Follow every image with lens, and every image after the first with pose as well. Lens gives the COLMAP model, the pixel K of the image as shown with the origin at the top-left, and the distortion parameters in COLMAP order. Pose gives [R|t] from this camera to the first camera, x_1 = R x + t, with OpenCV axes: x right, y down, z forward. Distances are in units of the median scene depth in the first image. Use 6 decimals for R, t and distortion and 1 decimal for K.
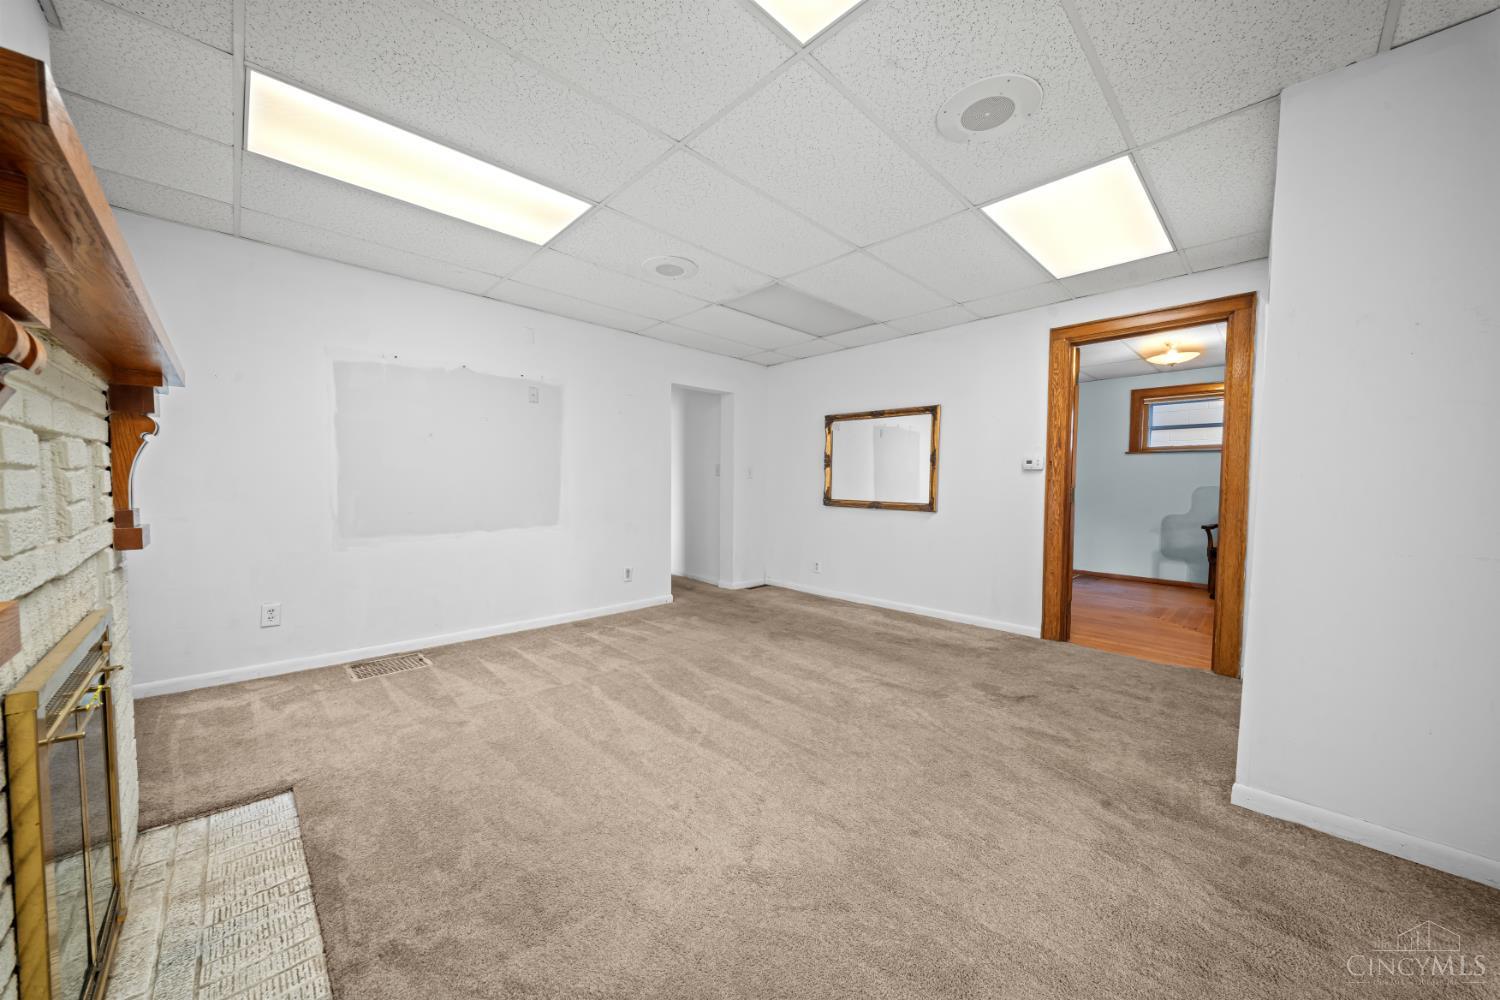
lens RADIAL K [[520.9, 0, 745.6], [0, 520.9, 502.4], [0, 0, 1]] dist [0.000277, -0.000186]
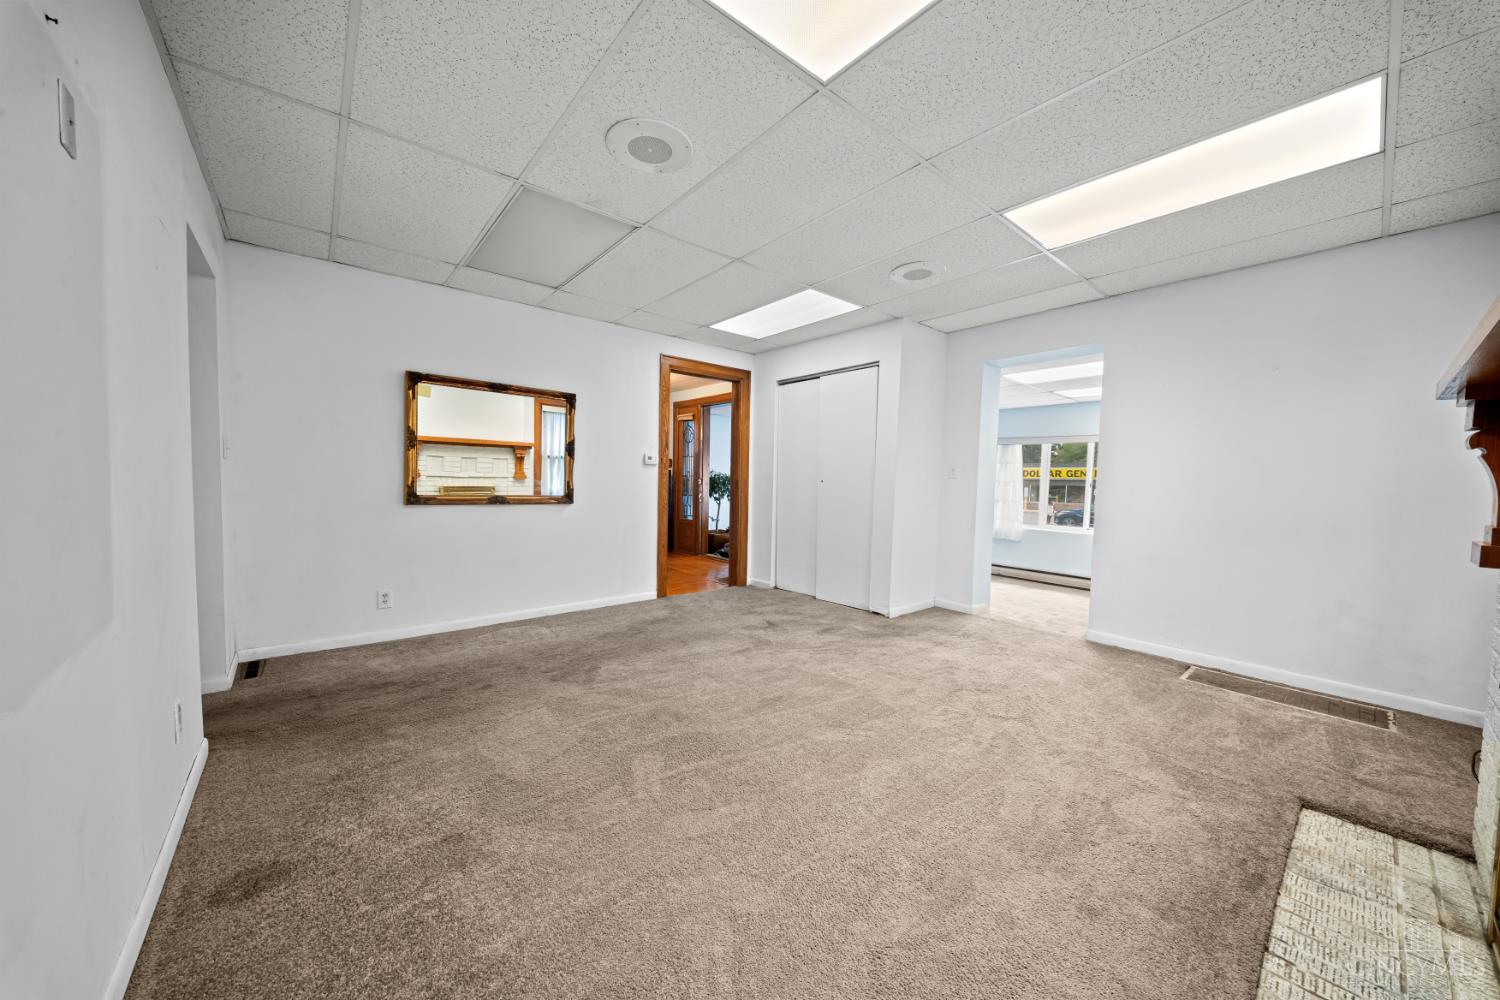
lens RADIAL K [[518.1, 0, 749.4], [0, 518.1, 506.3], [0, 0, 1]] dist [0.001400, -0.000084]
pose [[0.081864, -0.062006, 0.994713, -0.725866], [0.020621, 0.997954, 0.060511, -0.037207], [-0.996430, 0.015558, 0.082975, 0.748283]]
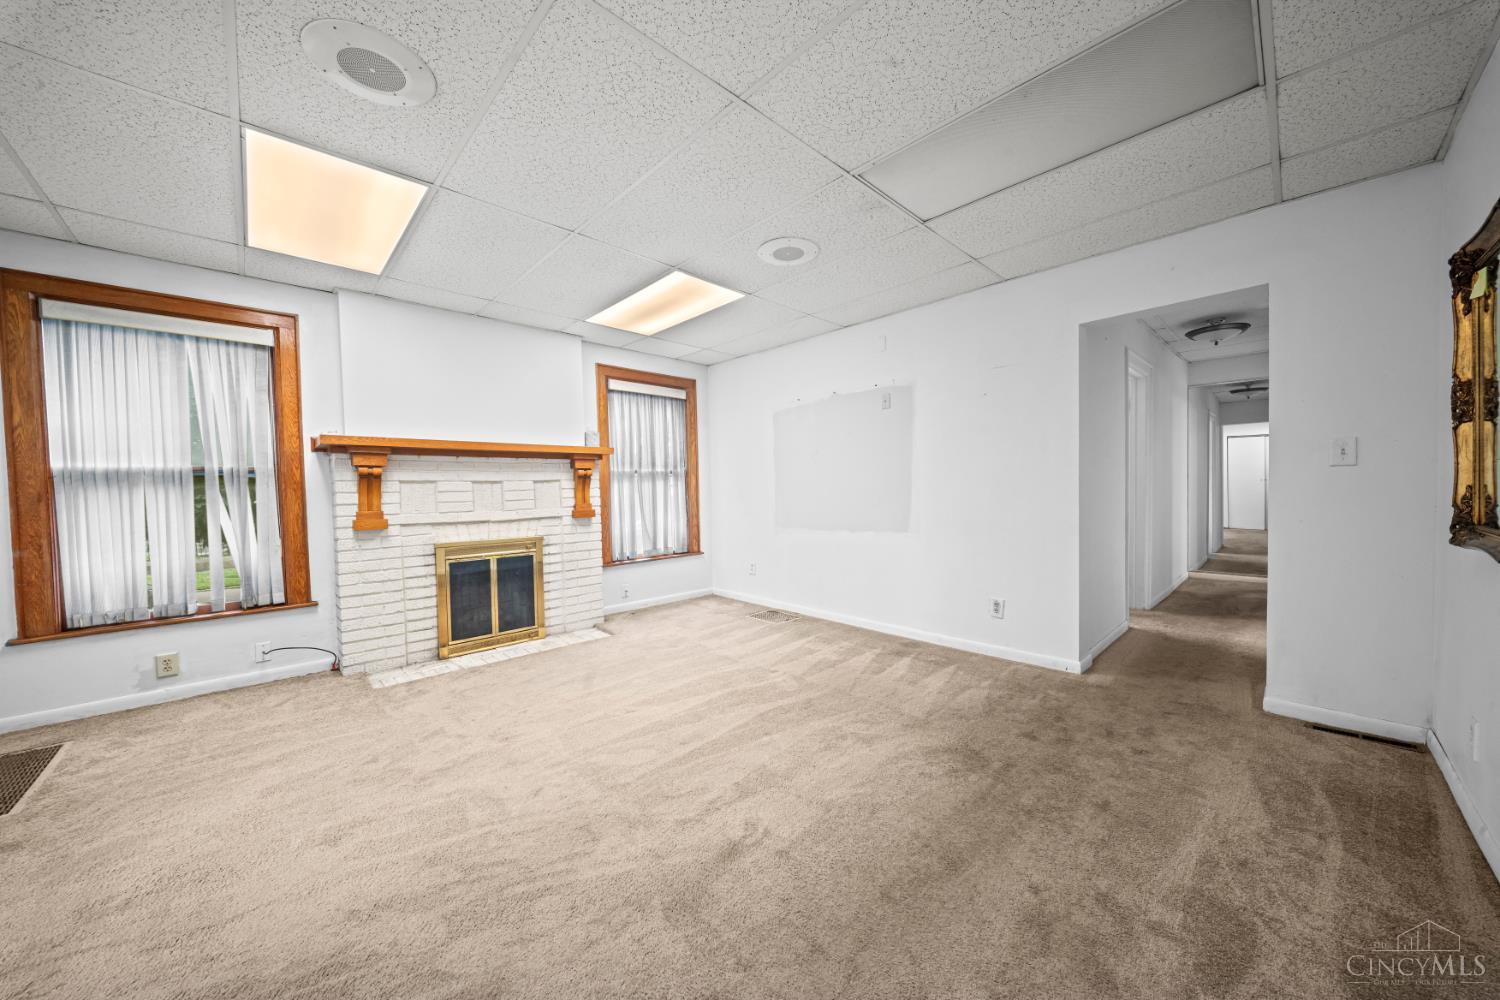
lens RADIAL K [[520.9, 0, 745.6], [0, 520.9, 502.4], [0, 0, 1]] dist [0.000277, -0.000186]
pose [[-0.018746, 0.015762, -0.999700, 0.694433], [-0.021815, 0.999631, 0.016170, -0.023611], [0.999586, 0.022112, -0.018396, 0.859301]]
